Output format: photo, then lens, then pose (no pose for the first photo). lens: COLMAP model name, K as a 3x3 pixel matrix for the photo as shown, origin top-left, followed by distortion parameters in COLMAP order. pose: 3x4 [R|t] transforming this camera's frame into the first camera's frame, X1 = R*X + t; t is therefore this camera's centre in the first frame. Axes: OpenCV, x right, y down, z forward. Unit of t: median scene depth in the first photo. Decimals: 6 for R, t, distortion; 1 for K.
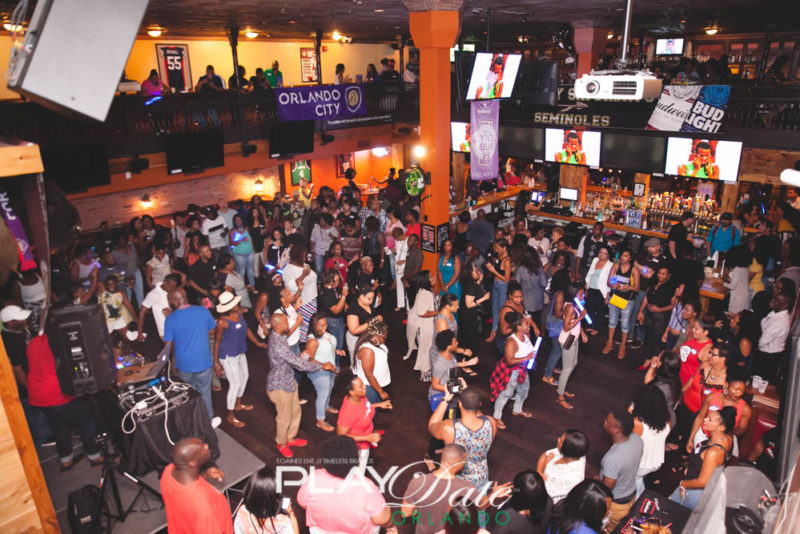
lens RADIAL K [[546.8, 0, 401.4], [0, 546.8, 270.1], [0, 0, 1]] dist [-0.086164, 0.059930]
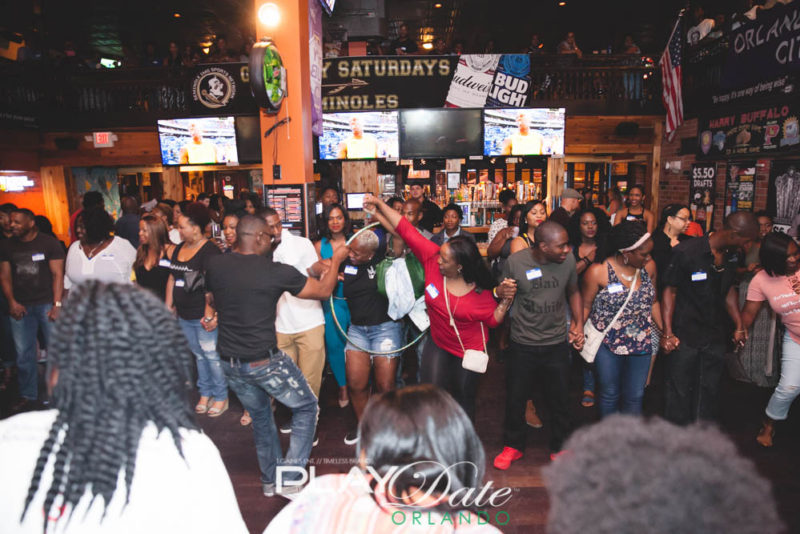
lens RADIAL K [[546.8, 0, 396.5], [0, 546.8, 271.7], [0, 0, 1]] dist [-0.086164, 0.059930]
pose [[0.768909, -0.100260, 0.631449, -0.147679], [0.220353, 0.968674, -0.114518, 0.056473], [-0.600186, 0.227195, 0.766915, 0.489154]]
